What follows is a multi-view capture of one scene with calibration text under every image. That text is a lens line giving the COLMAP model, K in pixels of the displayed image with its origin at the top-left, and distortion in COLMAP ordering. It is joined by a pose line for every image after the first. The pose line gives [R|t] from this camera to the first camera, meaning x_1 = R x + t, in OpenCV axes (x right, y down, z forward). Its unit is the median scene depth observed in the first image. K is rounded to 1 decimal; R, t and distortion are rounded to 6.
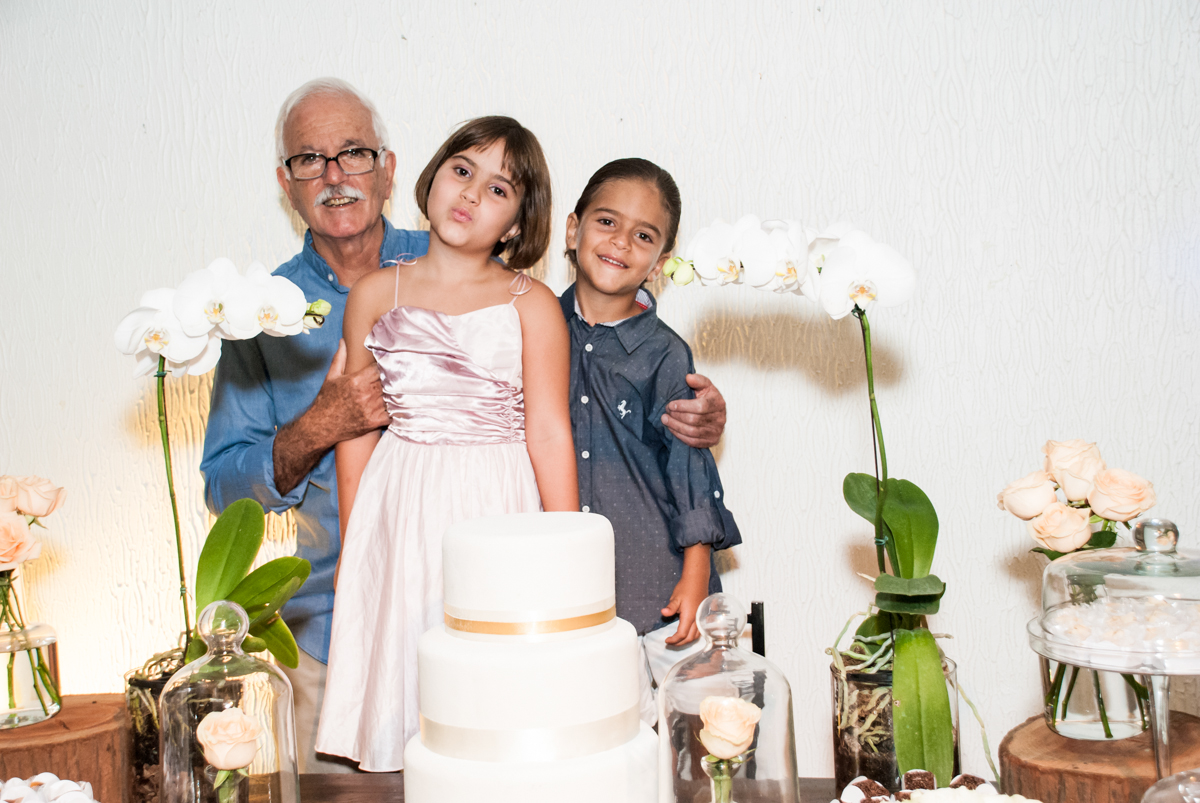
lens RADIAL K [[1737.0, 0, 624.5], [0, 1737.0, 444.6], [0, 0, 1]] dist [0.296368, 0.000000]
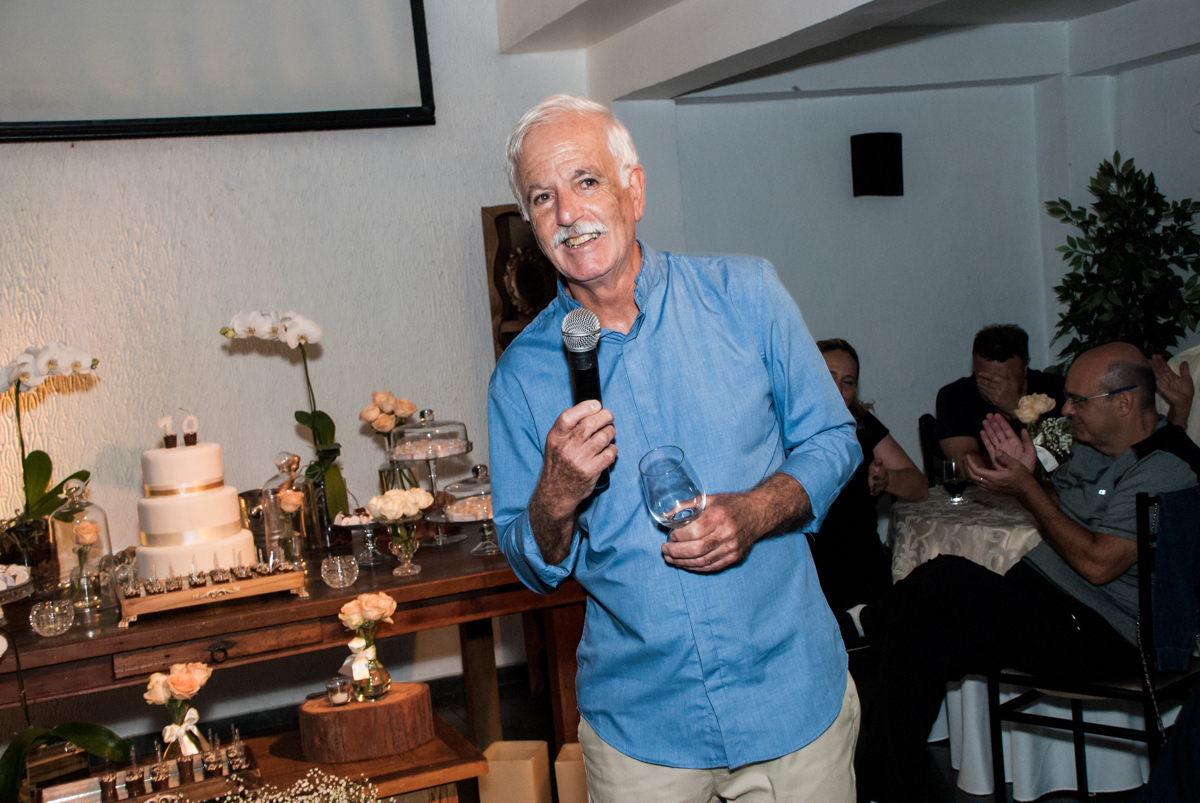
lens RADIAL K [[1724.3, 0, 598.0], [0, 1724.3, 396.5], [0, 0, 1]] dist [0.284368, 0.000000]
pose [[0.851668, -0.077577, 0.518308, -0.818874], [0.115653, 0.992423, -0.041497, 0.151079], [-0.511162, 0.095286, 0.854186, -1.376742]]
